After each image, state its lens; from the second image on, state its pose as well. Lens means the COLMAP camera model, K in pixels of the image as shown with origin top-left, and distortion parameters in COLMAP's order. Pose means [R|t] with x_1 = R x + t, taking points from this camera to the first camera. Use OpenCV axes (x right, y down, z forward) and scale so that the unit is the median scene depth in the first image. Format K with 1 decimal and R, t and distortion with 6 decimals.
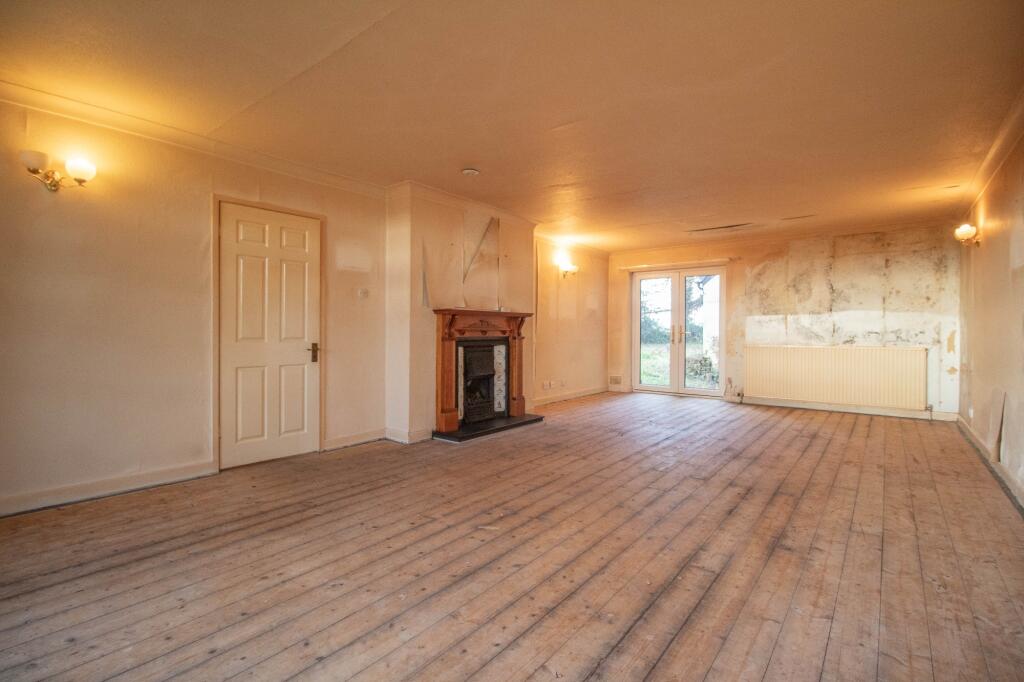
lens RADIAL K [[474.0, 0, 520.1], [0, 474.0, 331.9], [0, 0, 1]] dist [-0.017674, -0.000326]
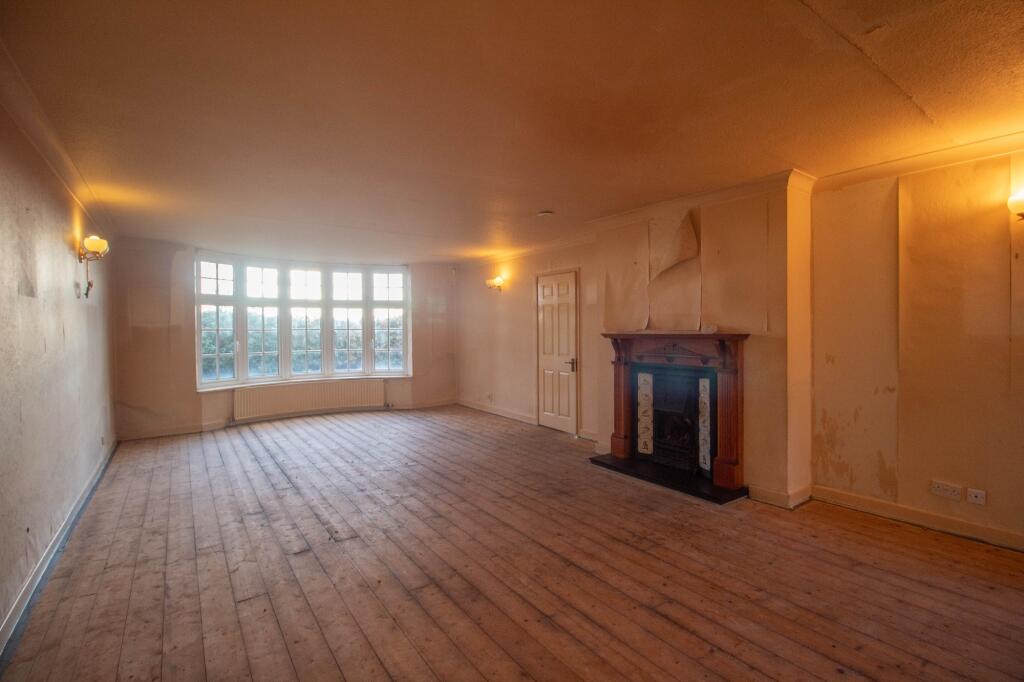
lens RADIAL K [[474.0, 0, 520.1], [0, 474.0, 331.9], [0, 0, 1]] dist [-0.017674, -0.000326]
pose [[-0.281515, 0.002138, -0.959554, 0.985955], [-0.000046, 0.999997, 0.002242, -0.060619], [0.959557, 0.000675, -0.281515, 1.246524]]
